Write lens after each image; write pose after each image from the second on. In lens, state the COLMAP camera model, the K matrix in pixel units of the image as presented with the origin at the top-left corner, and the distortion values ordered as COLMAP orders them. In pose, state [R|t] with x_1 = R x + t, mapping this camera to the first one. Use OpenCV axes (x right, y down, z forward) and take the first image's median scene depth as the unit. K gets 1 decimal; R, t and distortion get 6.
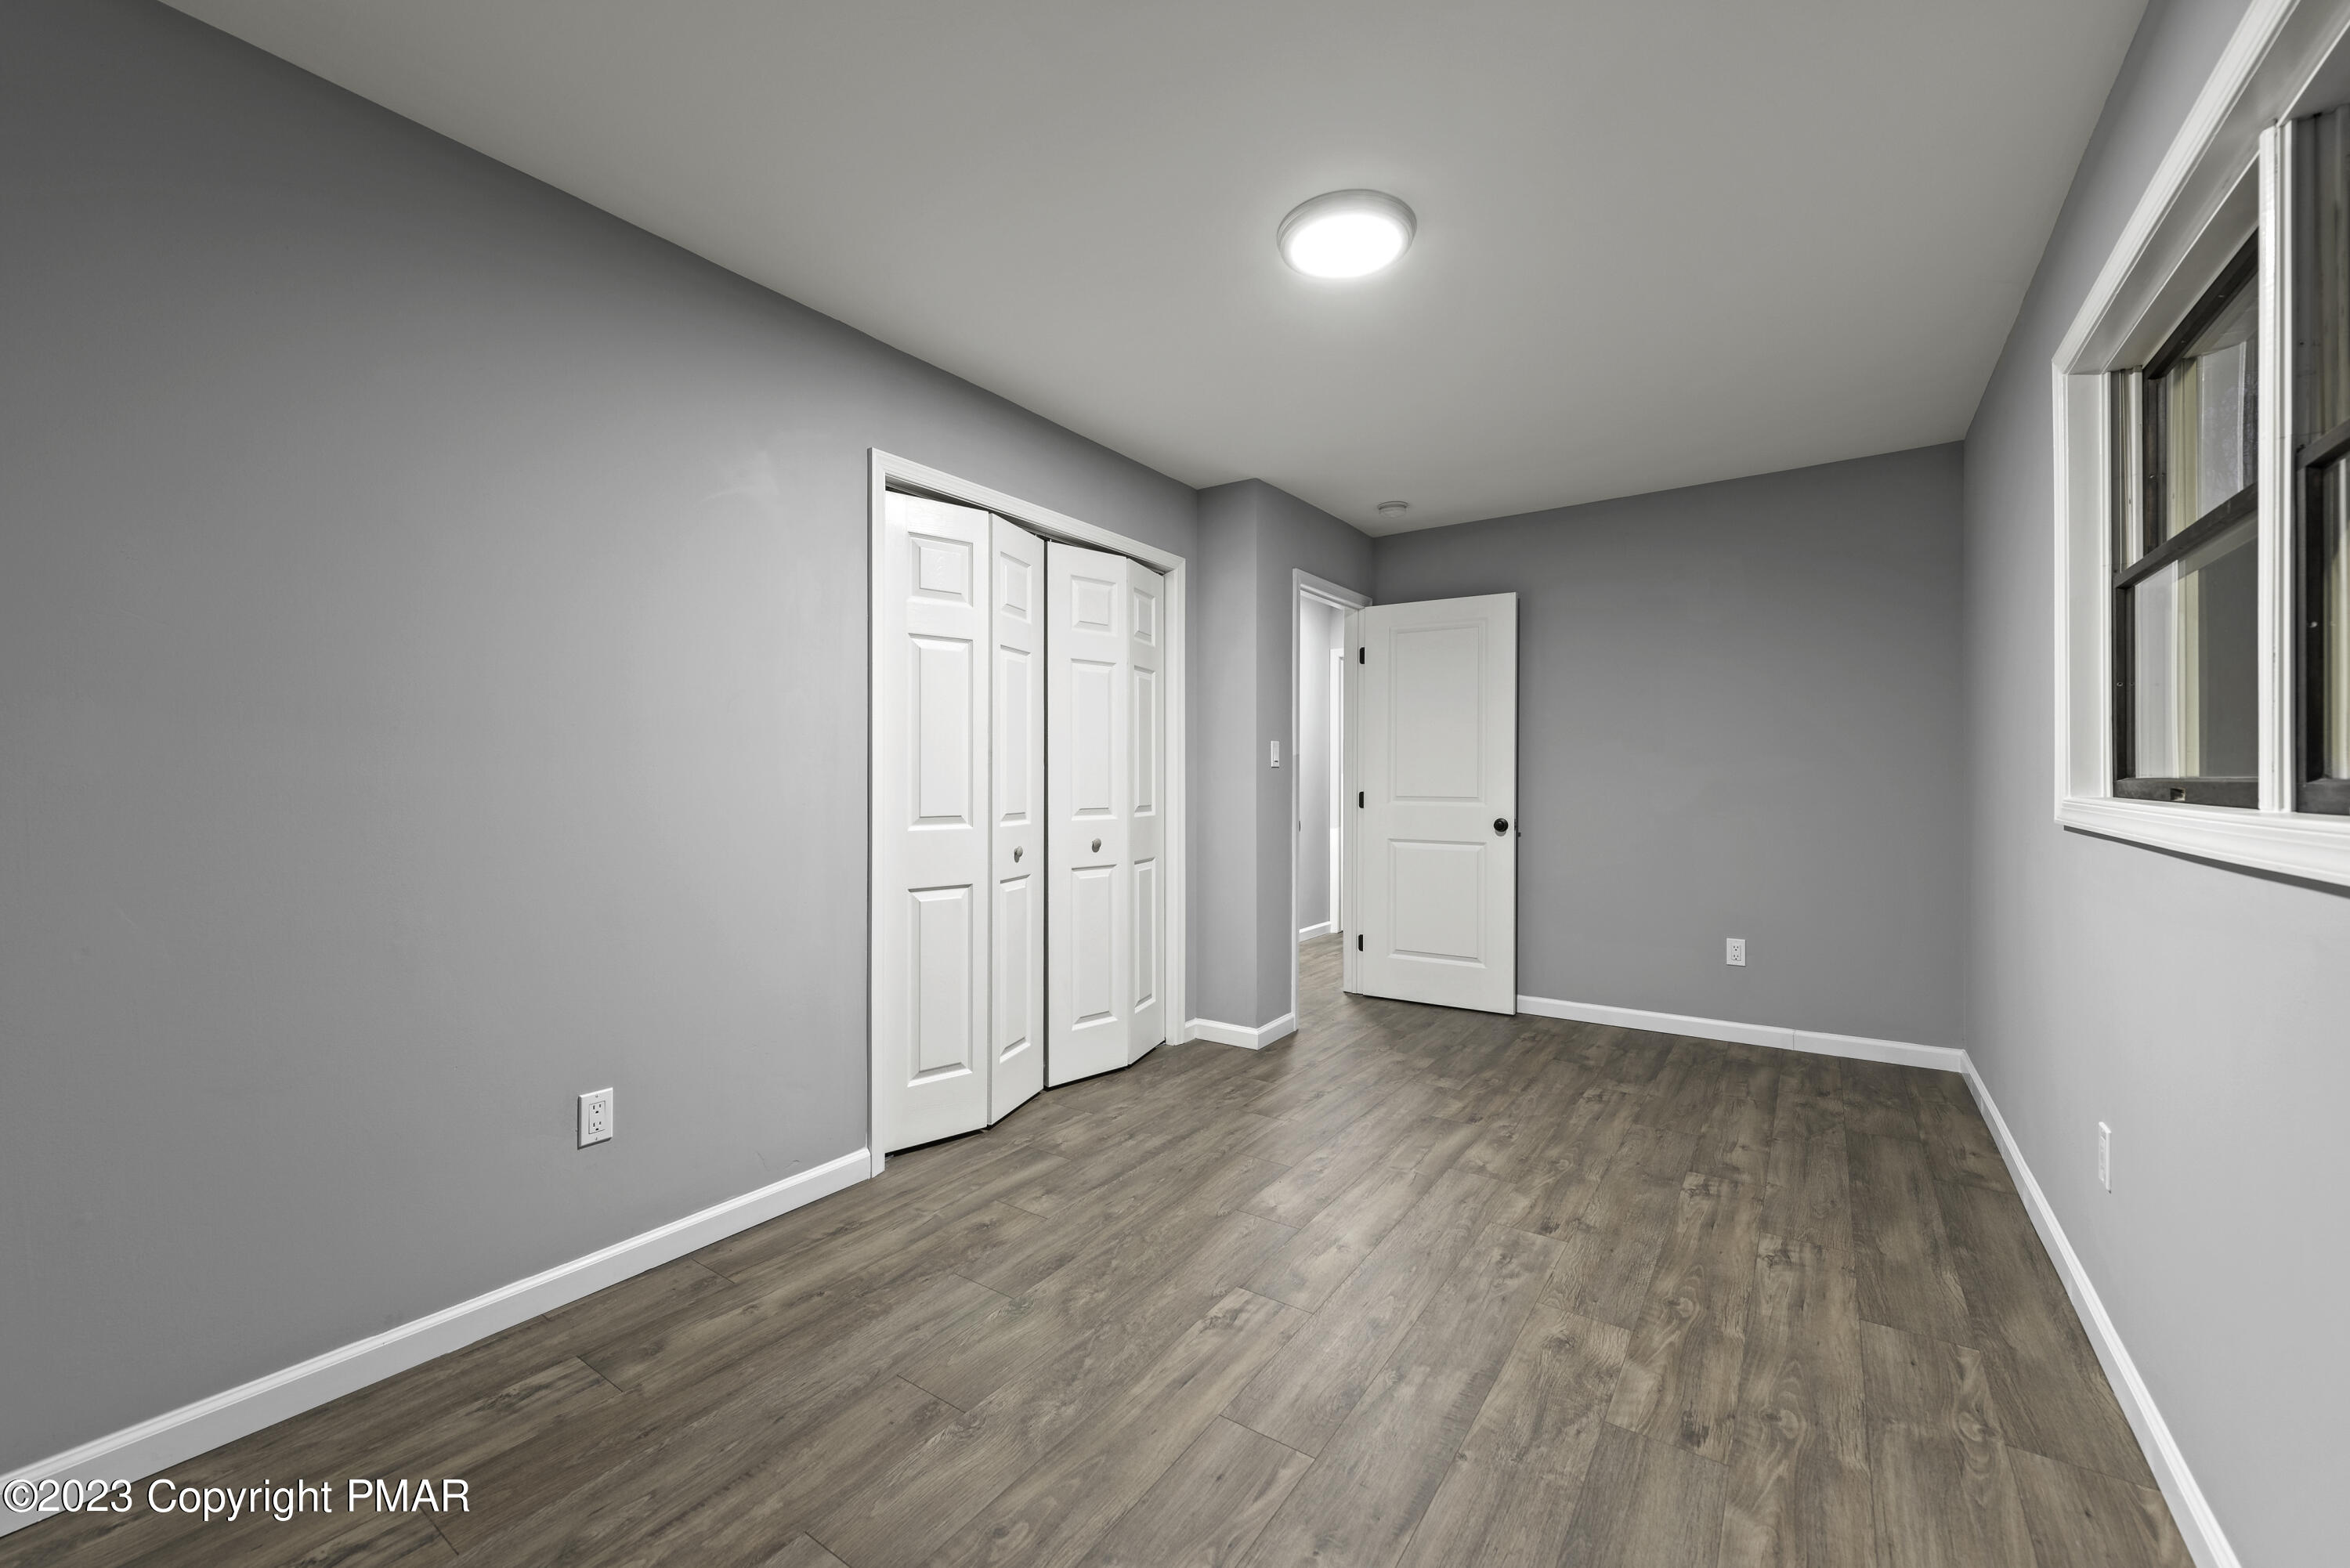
lens RADIAL K [[938.6, 0, 1171.6], [0, 938.6, 776.0], [0, 0, 1]] dist [-0.004368, -0.000387]
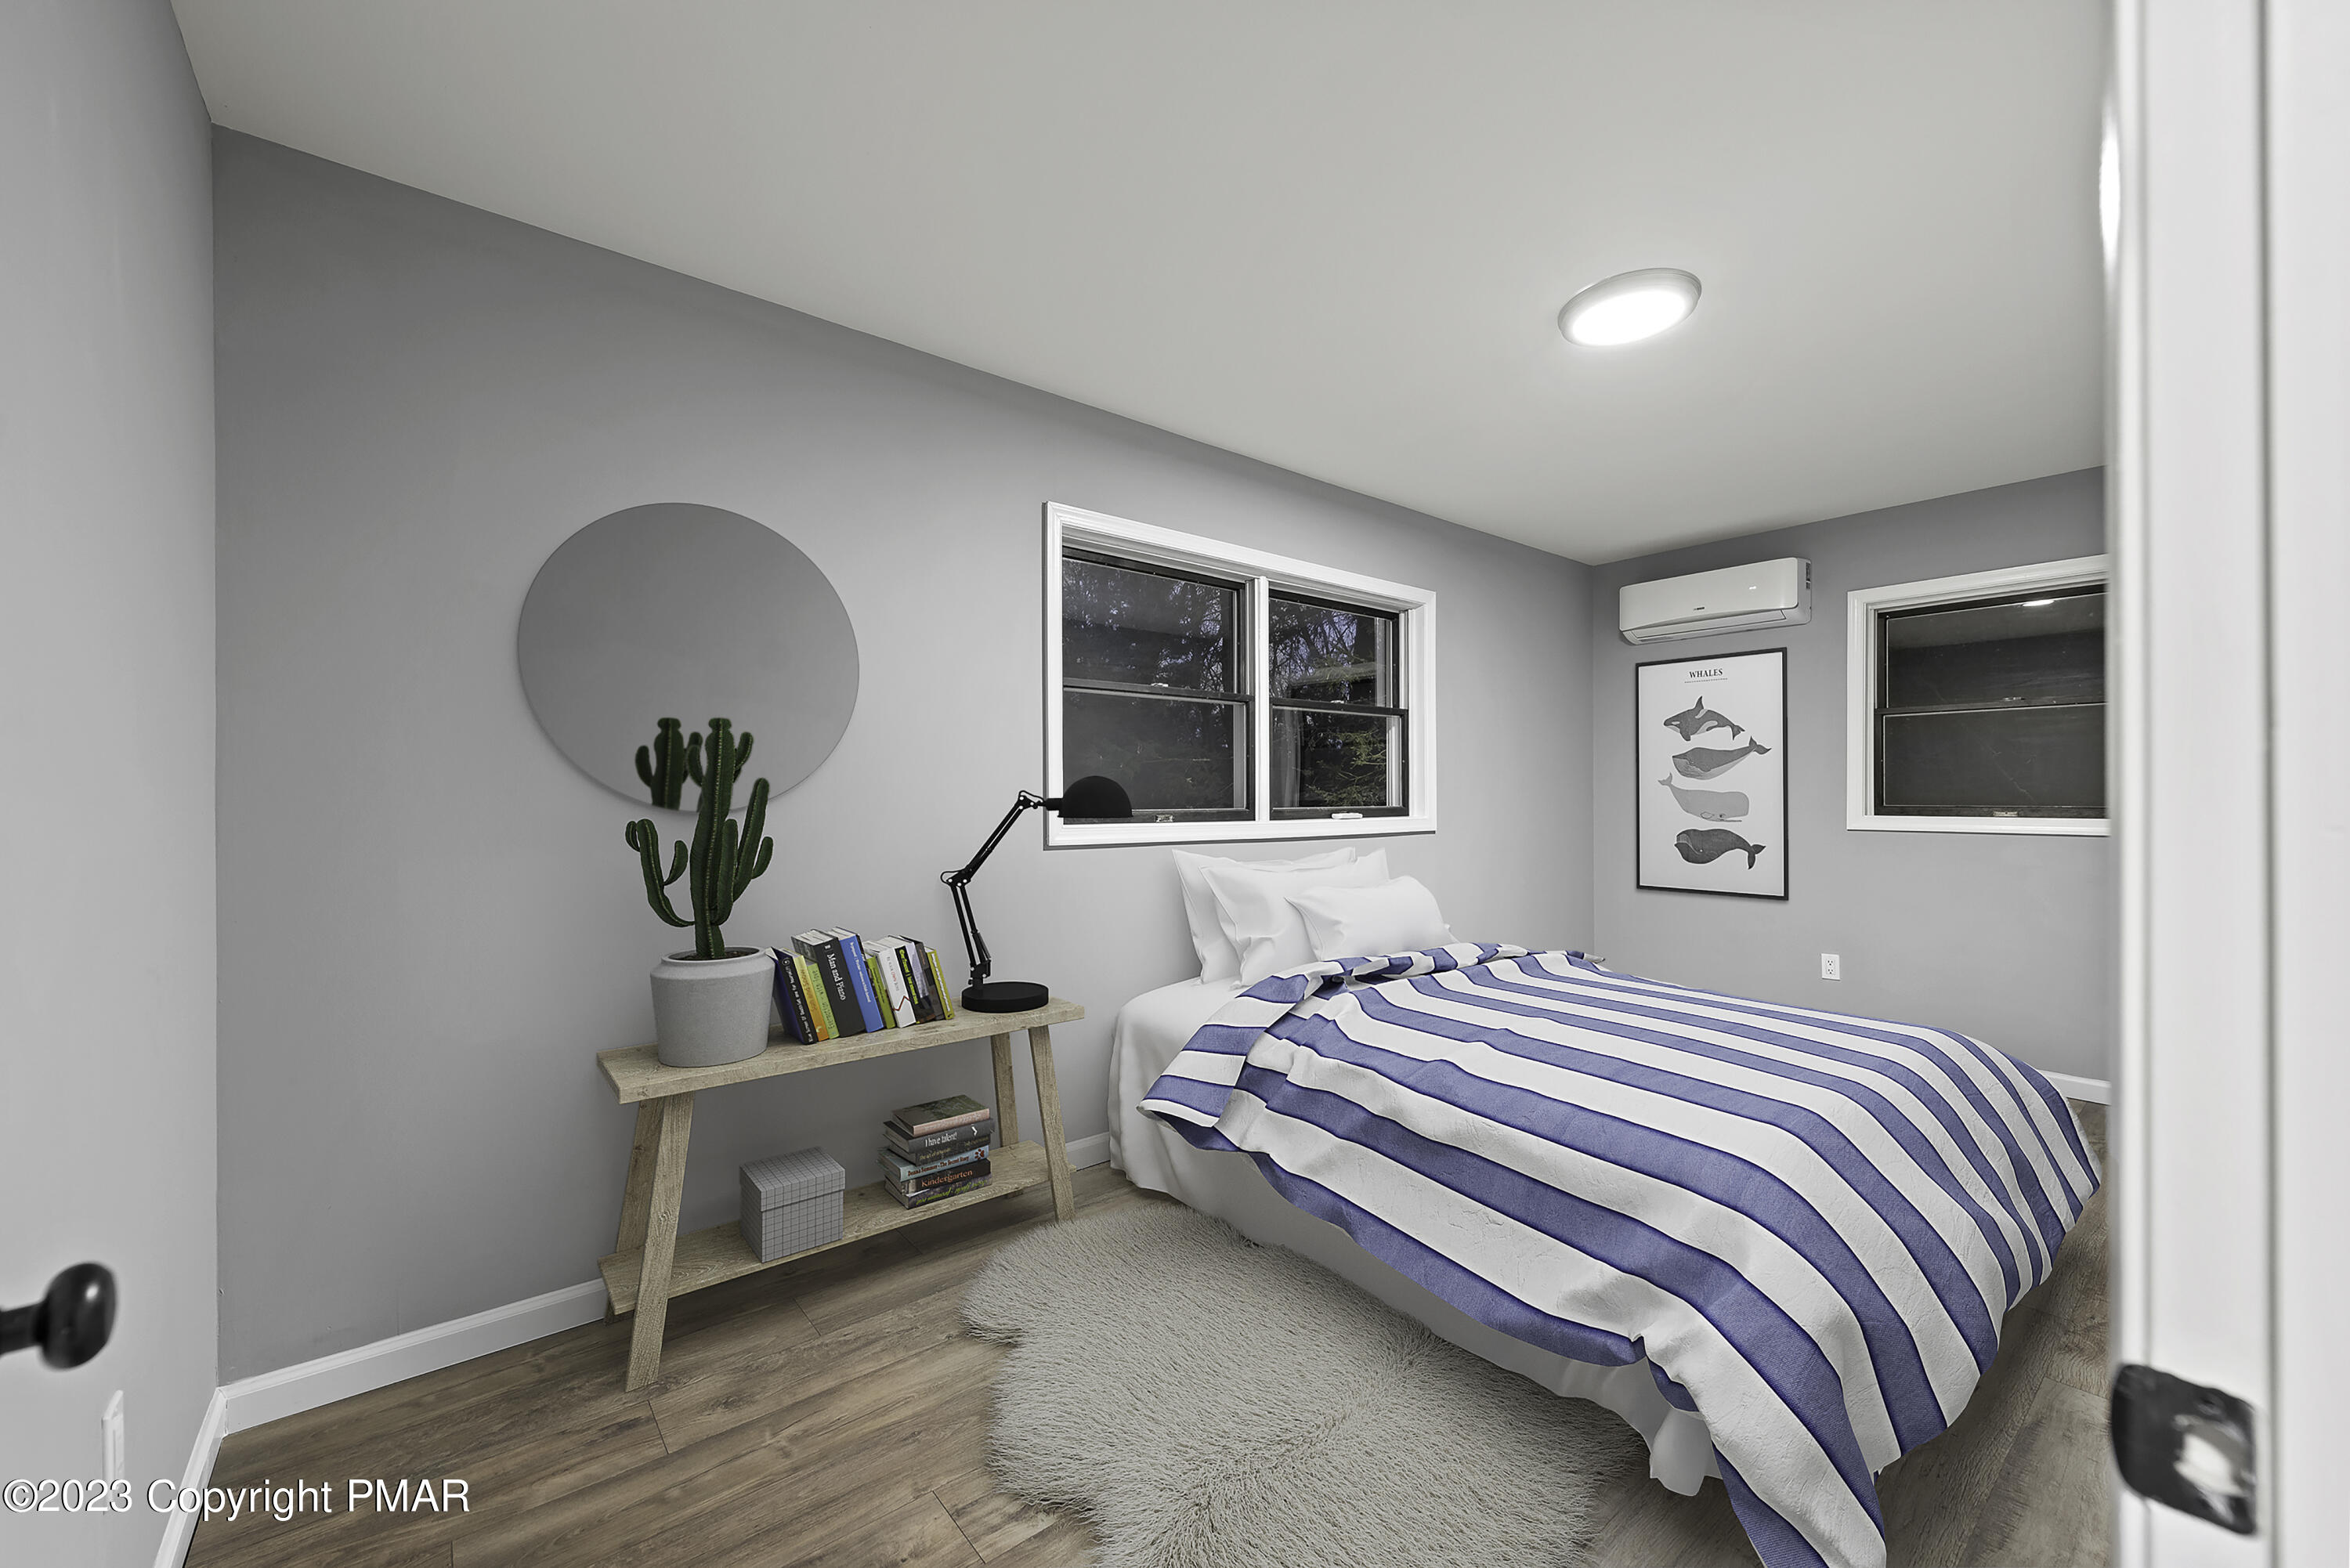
lens RADIAL K [[938.6, 0, 1174.7], [0, 938.6, 788.6], [0, 0, 1]] dist [-0.004368, -0.000387]
pose [[-0.963706, -0.000279, 0.266966, 0.258508], [-0.001118, 0.999995, -0.002989, -0.017018], [-0.266964, -0.003179, -0.963701, 1.422370]]
